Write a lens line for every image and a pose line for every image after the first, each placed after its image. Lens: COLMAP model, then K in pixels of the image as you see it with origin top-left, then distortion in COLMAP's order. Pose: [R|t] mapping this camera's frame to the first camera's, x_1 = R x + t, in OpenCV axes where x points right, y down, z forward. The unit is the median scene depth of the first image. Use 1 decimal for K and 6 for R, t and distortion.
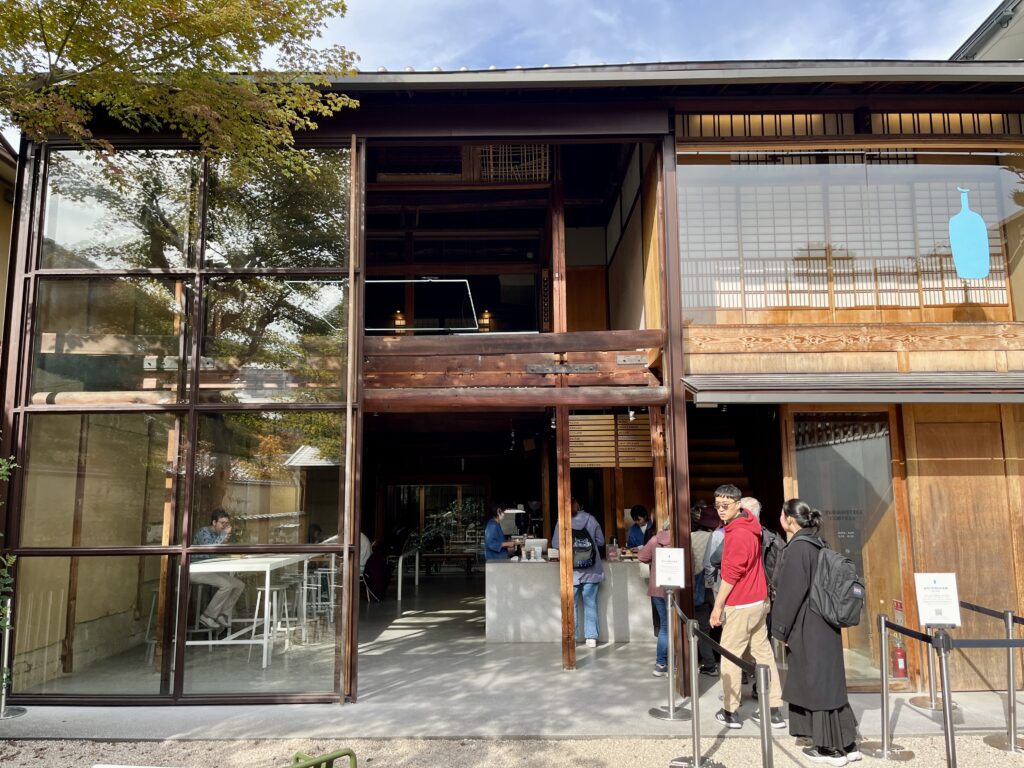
lens RADIAL K [[771.5, 0, 512.0], [0, 771.5, 384.0], [0, 0, 1]] dist [0.051745, -0.062543]
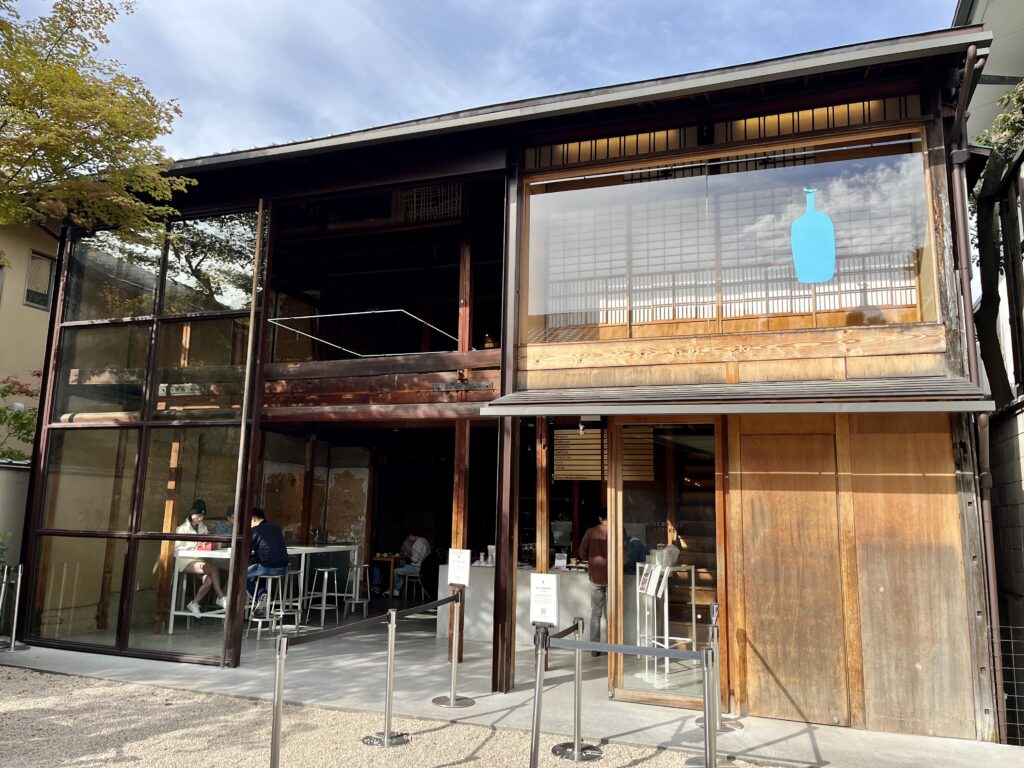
lens RADIAL K [[779.1, 0, 513.7], [0, 779.1, 378.6], [0, 0, 1]] dist [0.072946, -0.074153]
pose [[0.941264, -0.025777, -0.336687, 0.571286], [0.015932, 0.999362, -0.031972, 0.006207], [0.337297, 0.024730, 0.941074, -0.021961]]
